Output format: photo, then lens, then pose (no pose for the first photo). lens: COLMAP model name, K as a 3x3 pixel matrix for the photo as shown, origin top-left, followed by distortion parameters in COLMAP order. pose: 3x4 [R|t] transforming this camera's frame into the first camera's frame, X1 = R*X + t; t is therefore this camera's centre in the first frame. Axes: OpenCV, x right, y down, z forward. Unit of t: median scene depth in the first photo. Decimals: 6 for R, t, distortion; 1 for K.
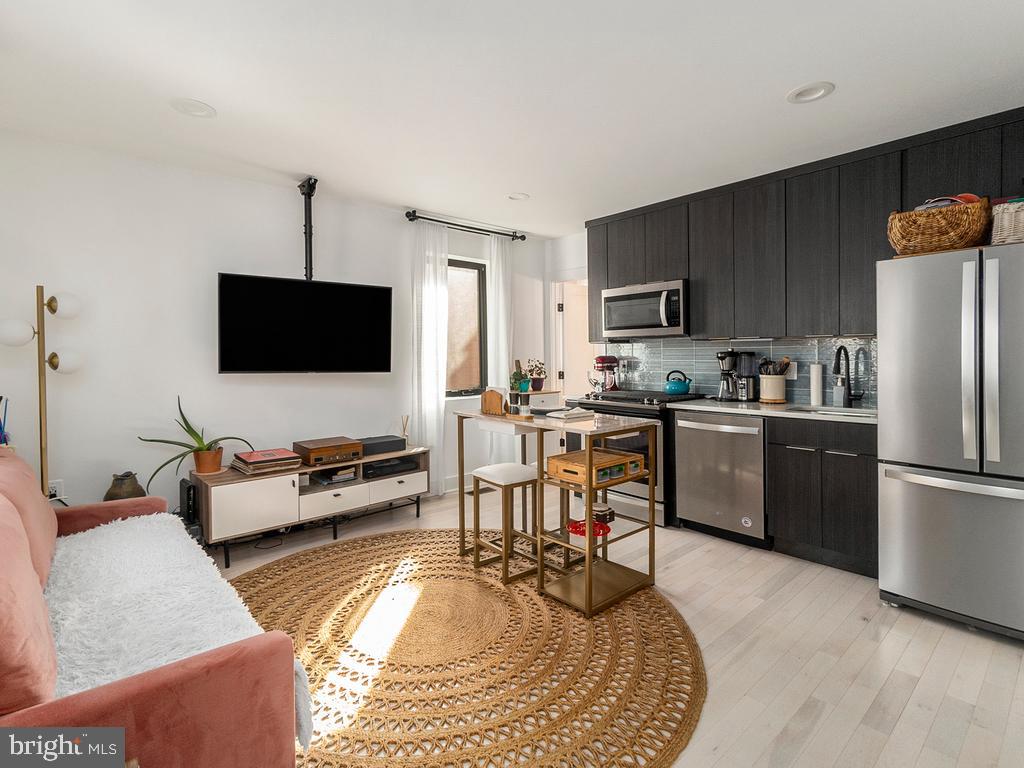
lens RADIAL K [[496.0, 0, 533.5], [0, 496.0, 351.6], [0, 0, 1]] dist [-0.004711, 0.000975]
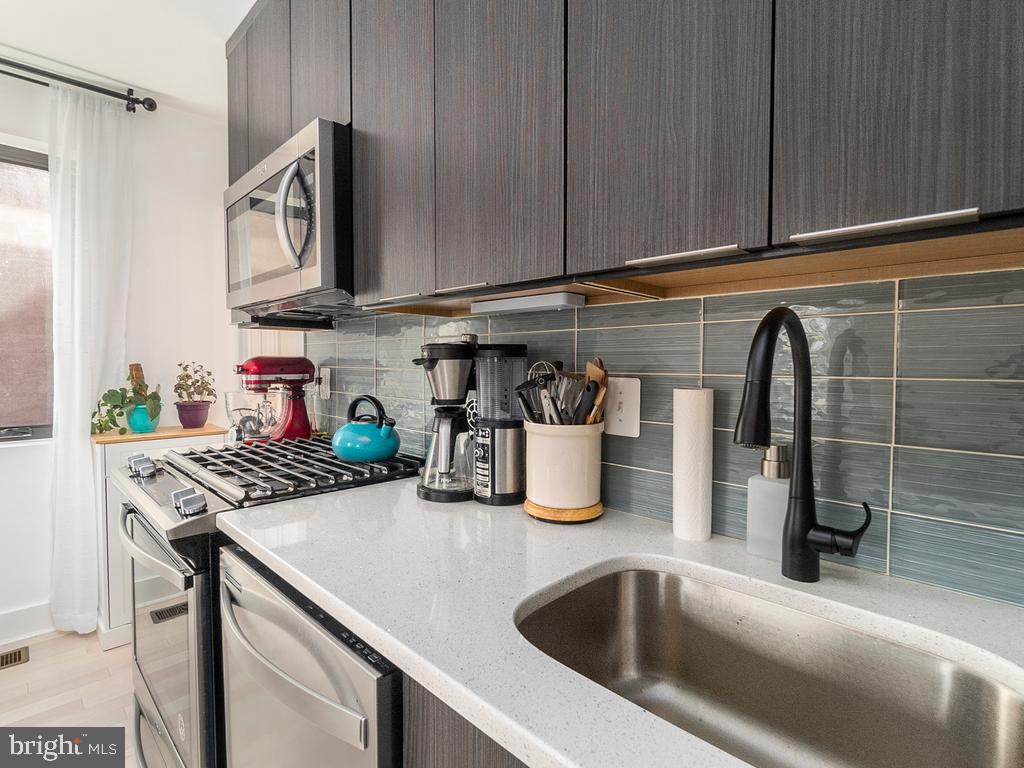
lens RADIAL K [[496.0, 0, 538.4], [0, 496.0, 376.8], [0, 0, 1]] dist [-0.004711, 0.000975]
pose [[0.998046, 0.011455, 0.061426, 0.470684], [-0.013652, 0.999278, 0.035460, 0.010420], [-0.060975, -0.036229, 0.997482, 0.737389]]
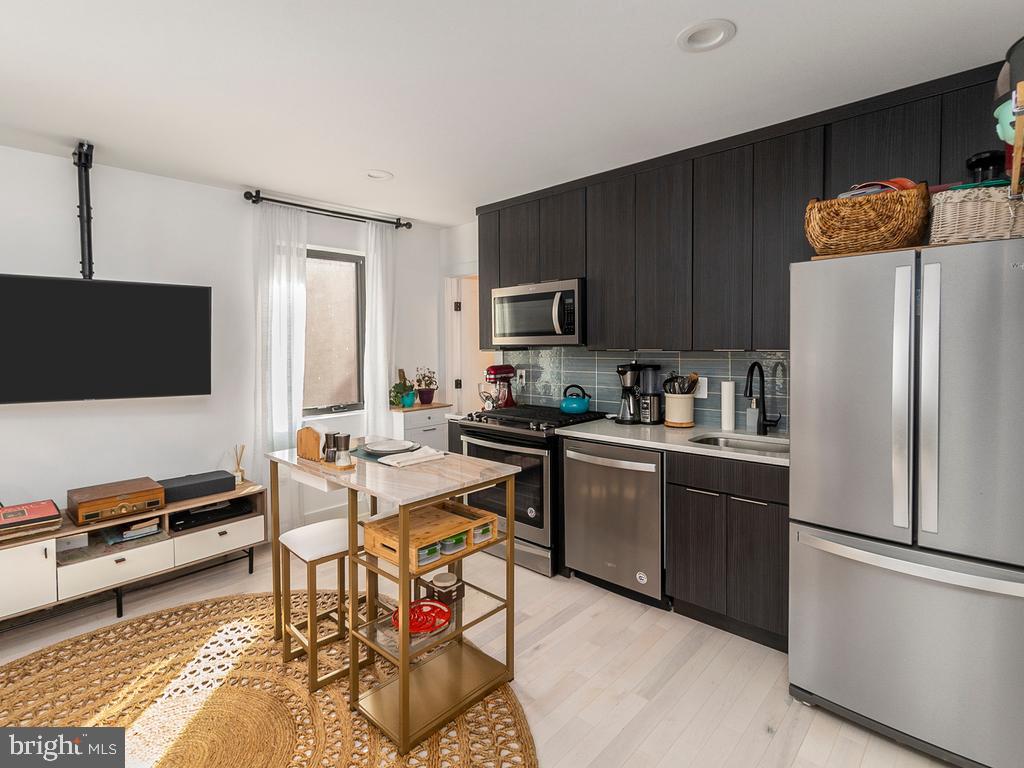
lens RADIAL K [[496.0, 0, 520.6], [0, 496.0, 350.6], [0, 0, 1]] dist [-0.004711, 0.000975]
pose [[0.997293, -0.005231, 0.073350, 0.158269], [0.003612, 0.999747, 0.022188, -0.047722], [-0.073447, -0.021863, 0.997059, 0.187797]]
